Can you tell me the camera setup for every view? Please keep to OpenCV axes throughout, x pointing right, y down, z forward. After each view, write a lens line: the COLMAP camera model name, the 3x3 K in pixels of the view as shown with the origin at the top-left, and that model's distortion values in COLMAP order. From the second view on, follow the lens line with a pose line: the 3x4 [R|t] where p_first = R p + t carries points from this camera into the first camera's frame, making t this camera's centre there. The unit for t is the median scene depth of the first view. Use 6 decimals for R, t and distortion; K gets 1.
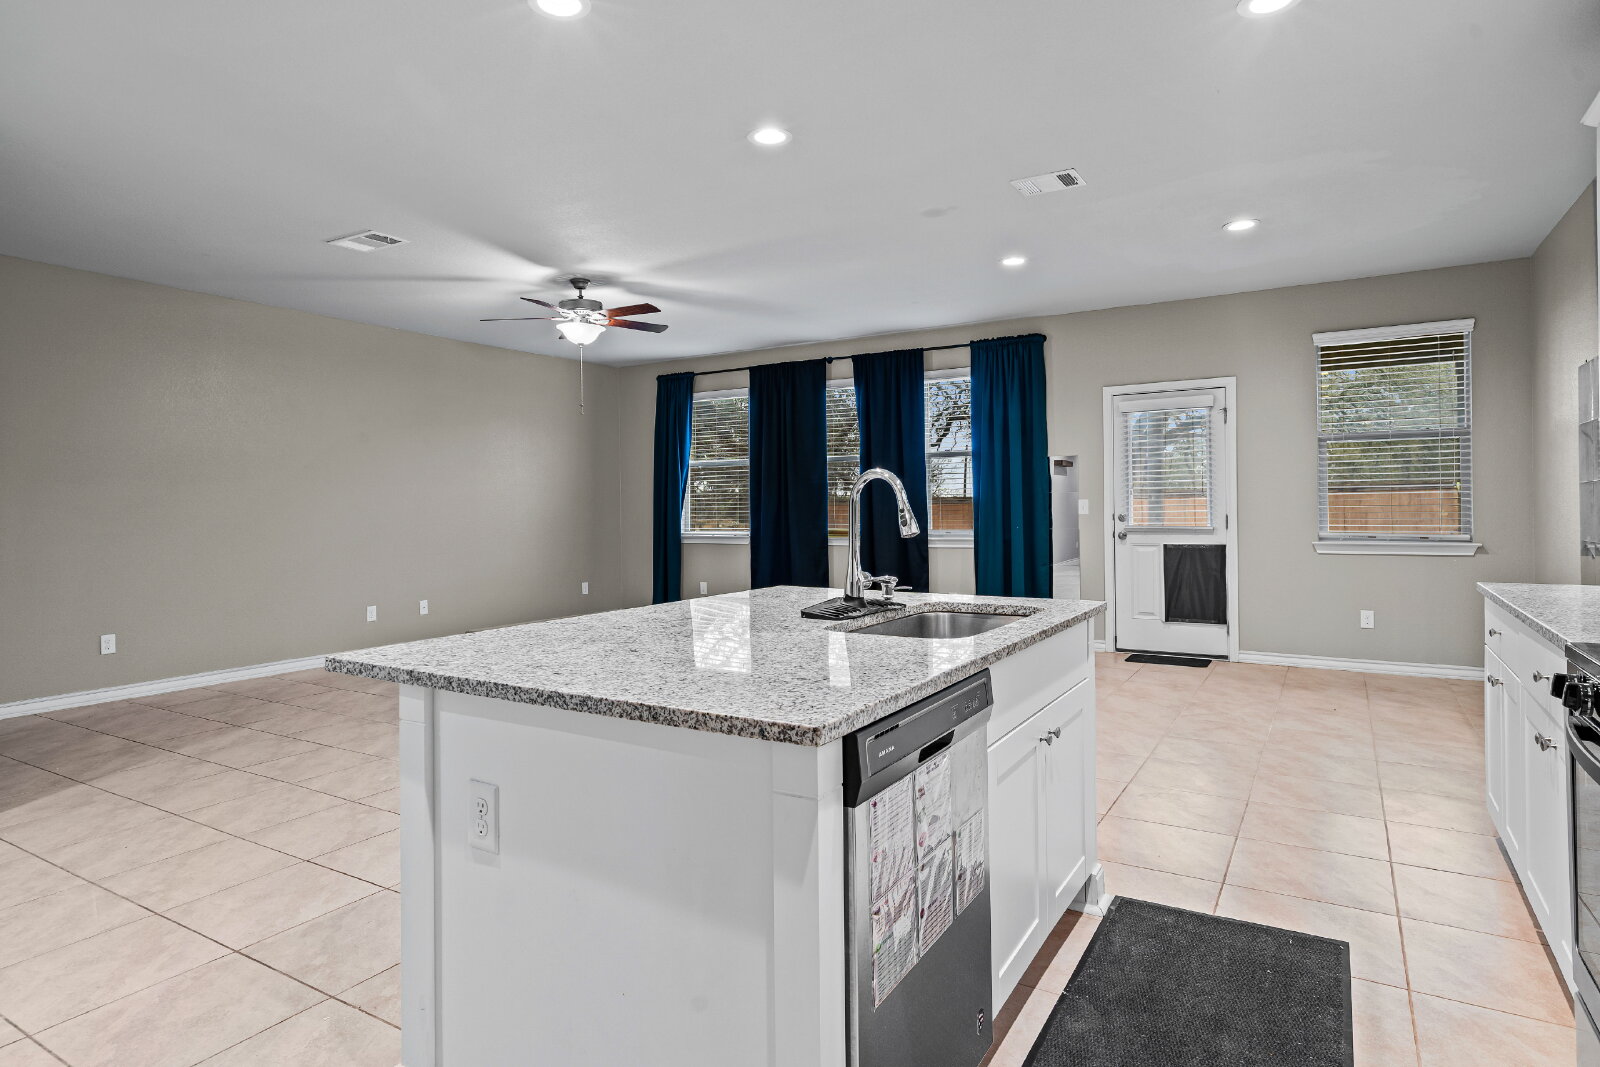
lens RADIAL K [[891.6, 0, 792.6], [0, 891.6, 515.2], [0, 0, 1]] dist [-0.001155, 0.000275]
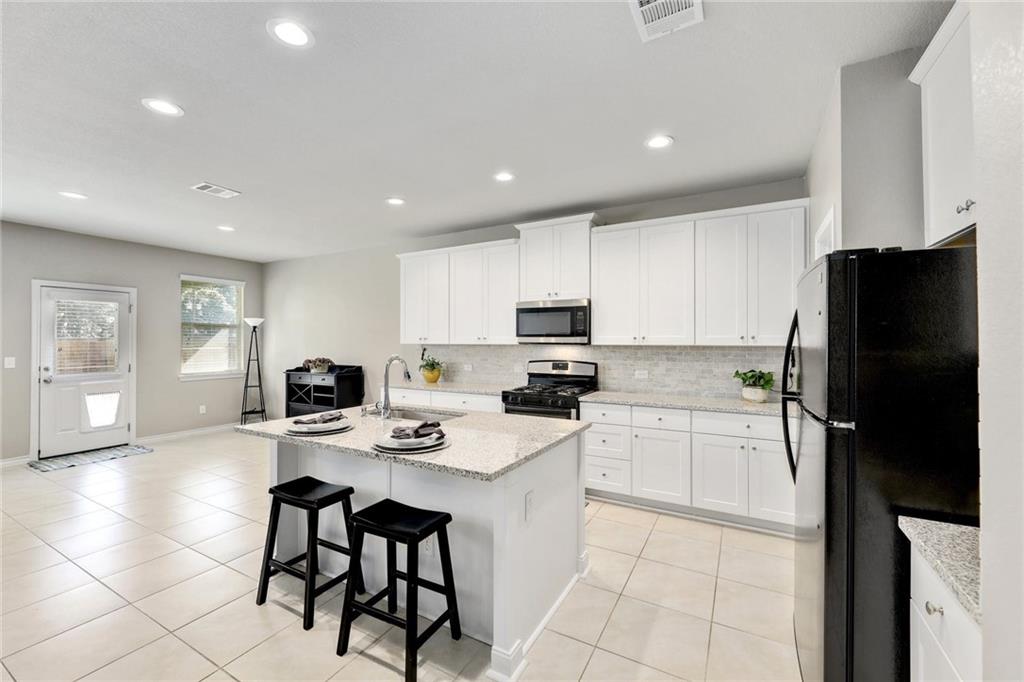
lens RADIAL K [[419.4, 0, 512.0], [0, 419.4, 341.0], [0, 0, 1]] dist [0.001135, 0.000105]
pose [[-0.038190, 0.009007, 0.999230, -0.380924], [0.012515, 0.999885, -0.008534, -0.029442], [-0.999192, 0.012179, -0.038298, 0.267638]]
